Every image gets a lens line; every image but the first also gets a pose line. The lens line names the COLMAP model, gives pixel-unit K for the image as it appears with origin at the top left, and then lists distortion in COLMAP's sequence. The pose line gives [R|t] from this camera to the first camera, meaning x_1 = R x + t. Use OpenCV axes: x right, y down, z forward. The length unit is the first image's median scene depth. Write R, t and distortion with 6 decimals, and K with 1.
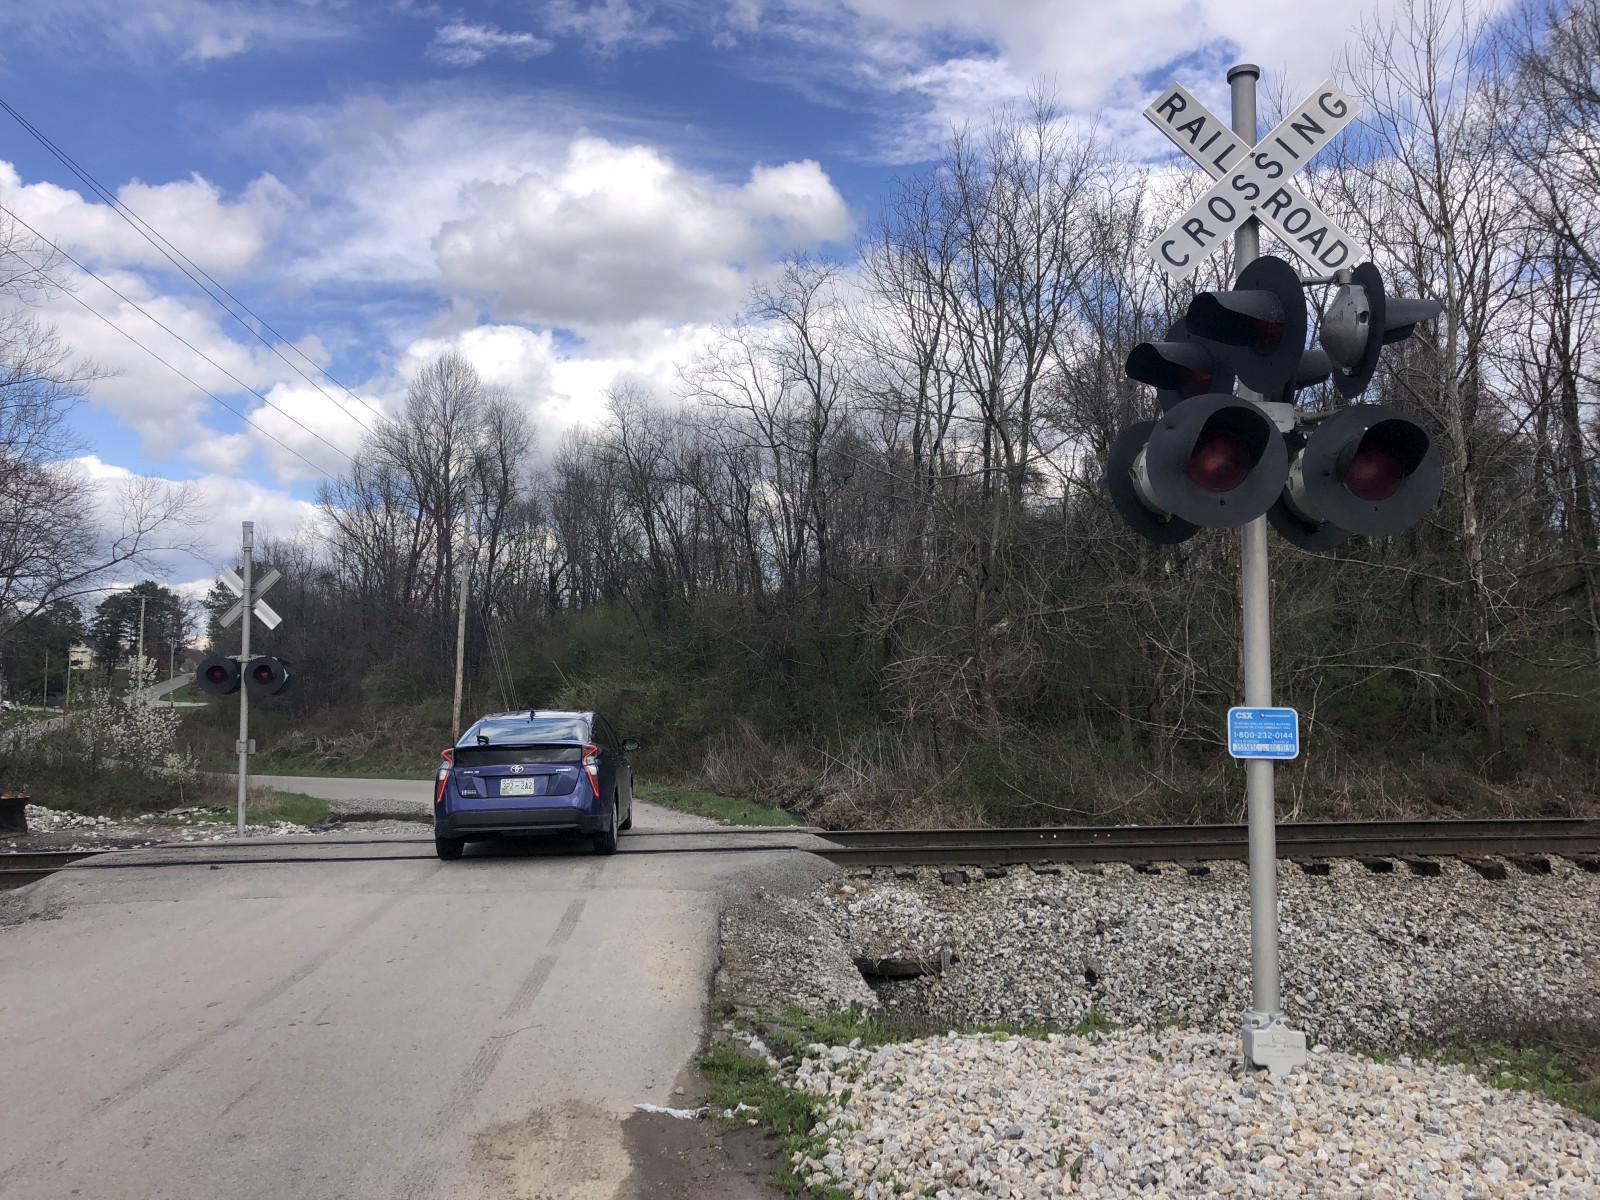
lens RADIAL K [[1358.2, 0, 801.8], [0, 1358.2, 587.7], [0, 0, 1]] dist [0.039790, -0.023205]
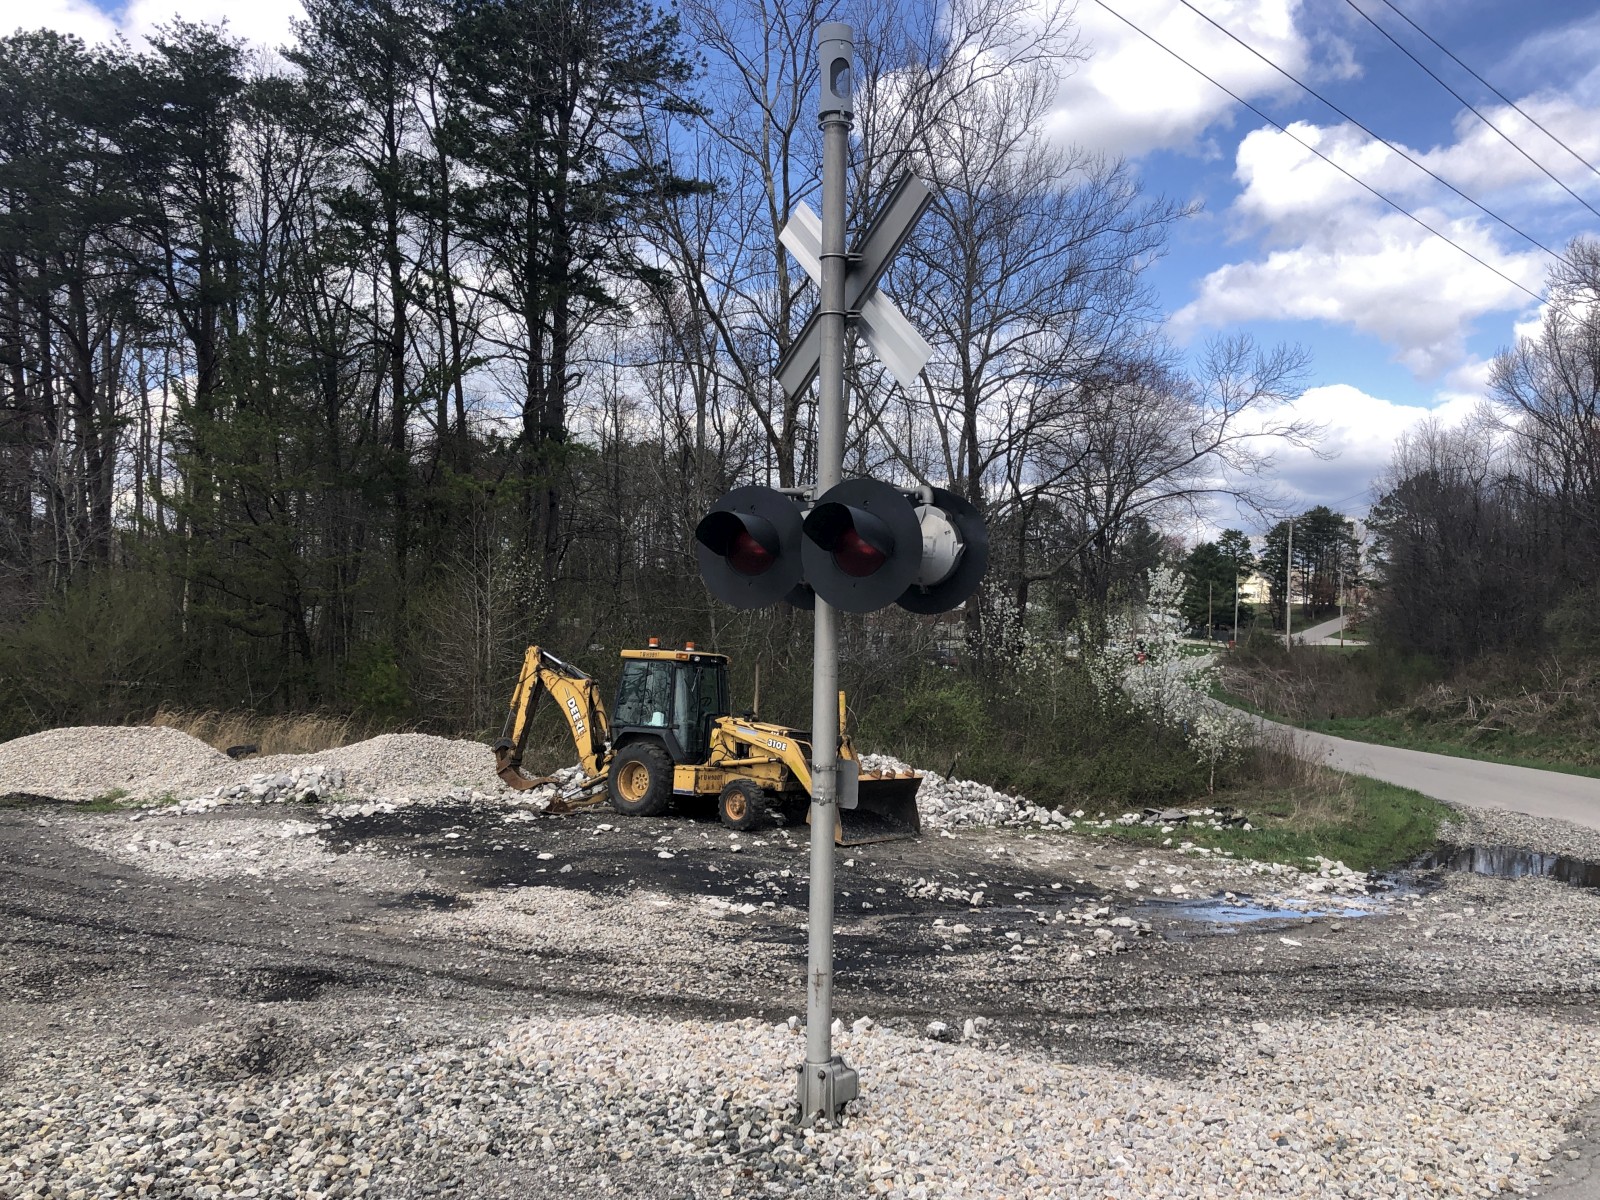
lens RADIAL K [[1413.1, 0, 800.0], [0, 1413.1, 600.0], [0, 0, 1]] dist [0.004474, -0.007625]
pose [[0.680009, 0.005148, -0.733186, -0.063046], [0.034105, 0.998671, 0.038644, 0.022481], [0.732410, -0.051284, 0.678929, 0.271342]]
